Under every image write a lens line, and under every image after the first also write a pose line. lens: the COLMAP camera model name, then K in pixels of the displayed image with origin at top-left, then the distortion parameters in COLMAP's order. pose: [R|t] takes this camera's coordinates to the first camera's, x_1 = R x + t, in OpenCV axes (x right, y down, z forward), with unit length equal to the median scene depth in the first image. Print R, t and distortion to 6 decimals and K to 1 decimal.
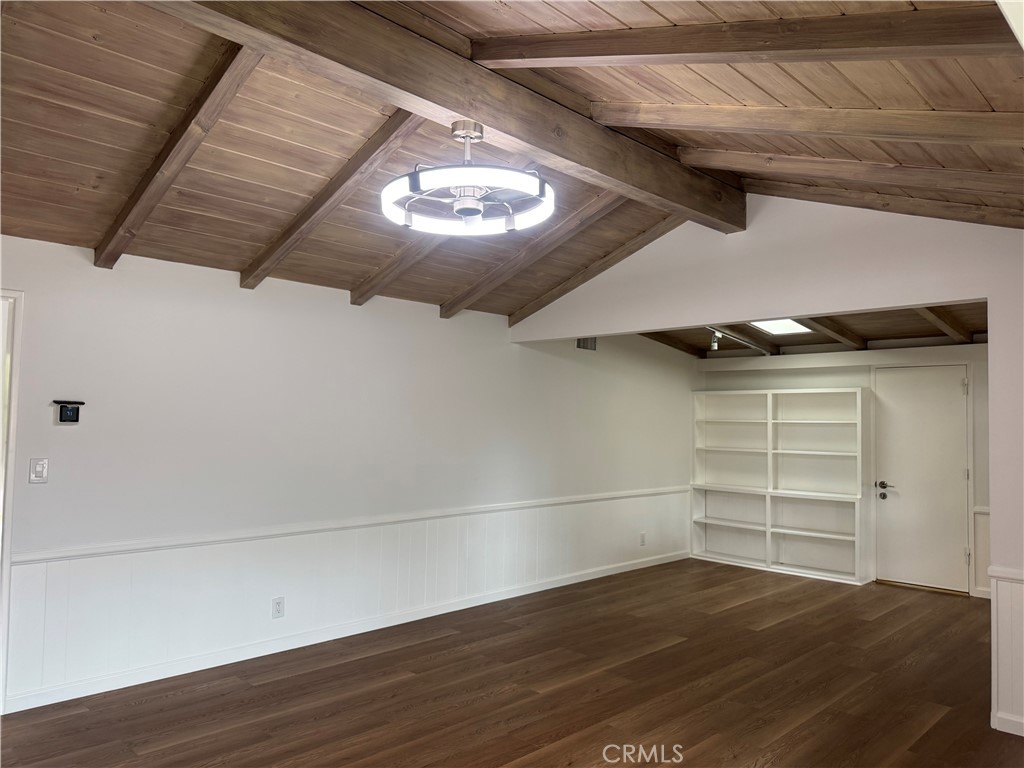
lens RADIAL K [[726.7, 0, 494.0], [0, 726.7, 381.5], [0, 0, 1]] dist [0.008345, -0.019894]
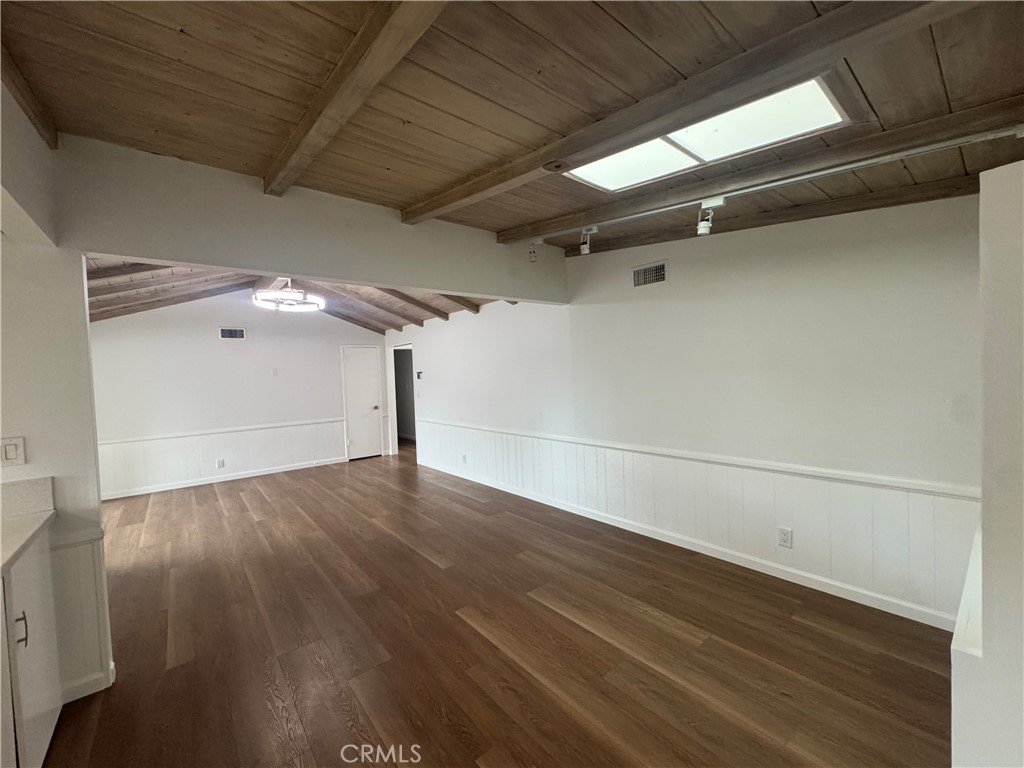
lens RADIAL K [[409.2, 0, 516.7], [0, 409.2, 382.1], [0, 0, 1]] dist [-0.003088, -0.000266]
pose [[-0.075418, 0.008634, -0.997115, 0.588716], [0.089250, 0.996007, 0.001874, 0.054844], [0.993150, -0.088851, -0.075887, 0.798491]]
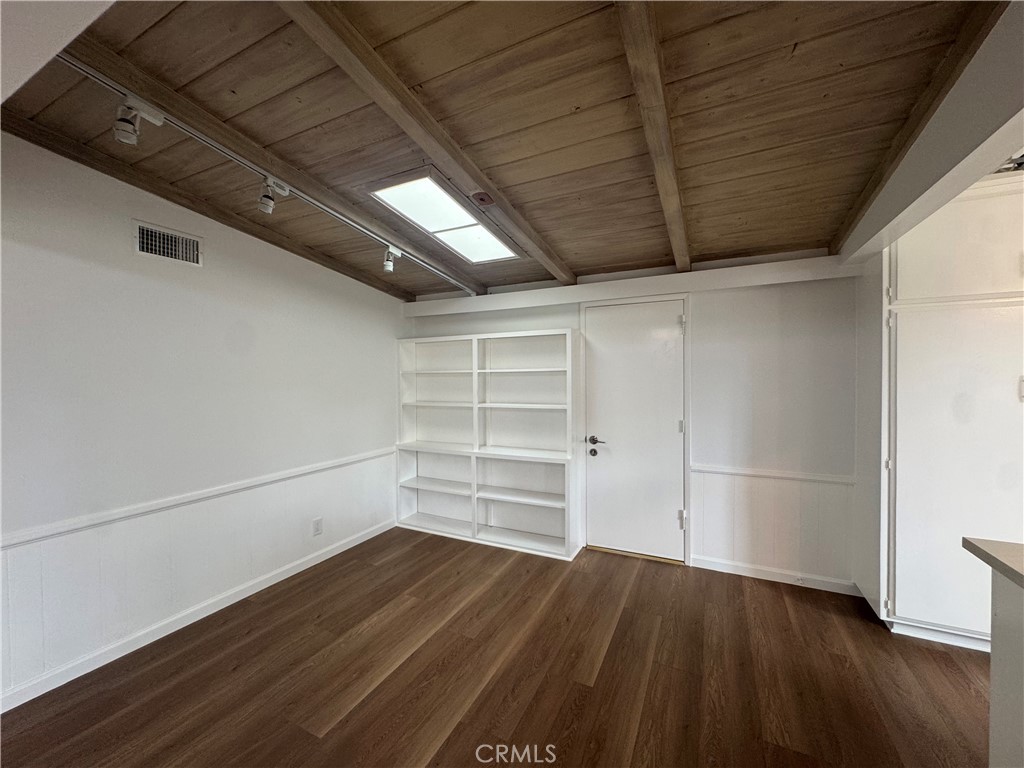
lens RADIAL K [[409.2, 0, 508.6], [0, 409.2, 379.1], [0, 0, 1]] dist [-0.003088, -0.000266]
pose [[0.943571, -0.026251, 0.330129, 0.257570], [0.006480, 0.998126, 0.060847, 0.035364], [-0.331107, -0.055274, 0.941973, 0.531669]]
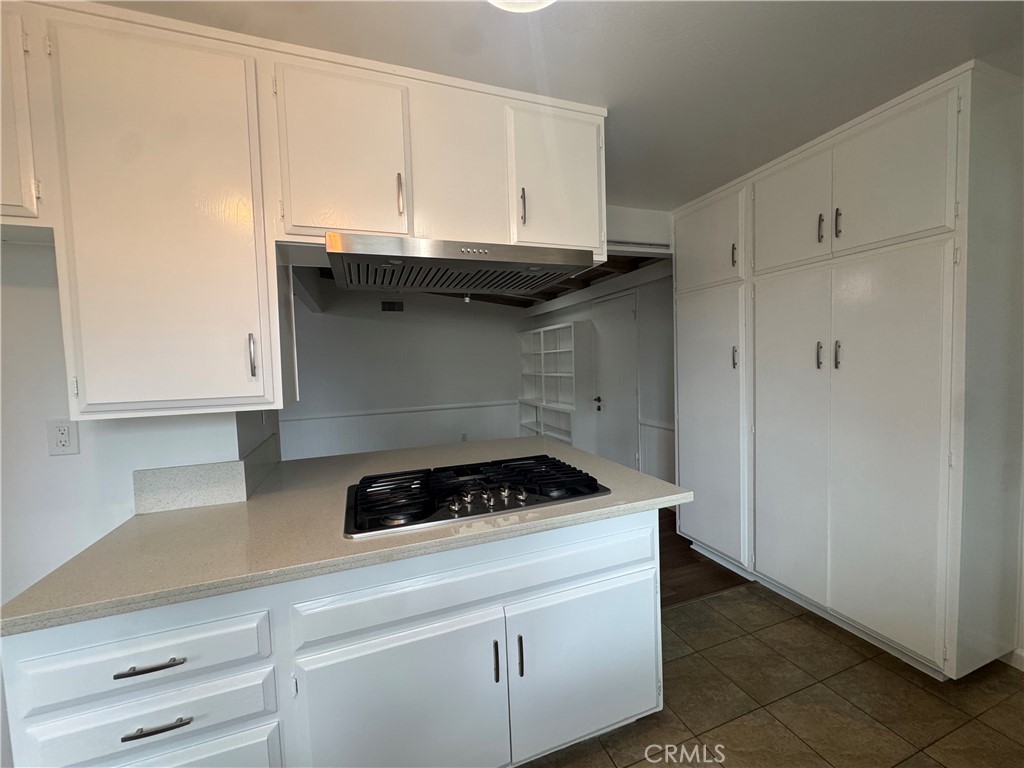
lens RADIAL K [[409.2, 0, 501.3], [0, 409.2, 382.5], [0, 0, 1]] dist [-0.003088, -0.000266]
pose [[0.905803, -0.025674, -0.422921, 0.628537], [0.071128, 0.993211, 0.092046, 0.036183], [0.417687, -0.113457, 0.901480, 0.292748]]
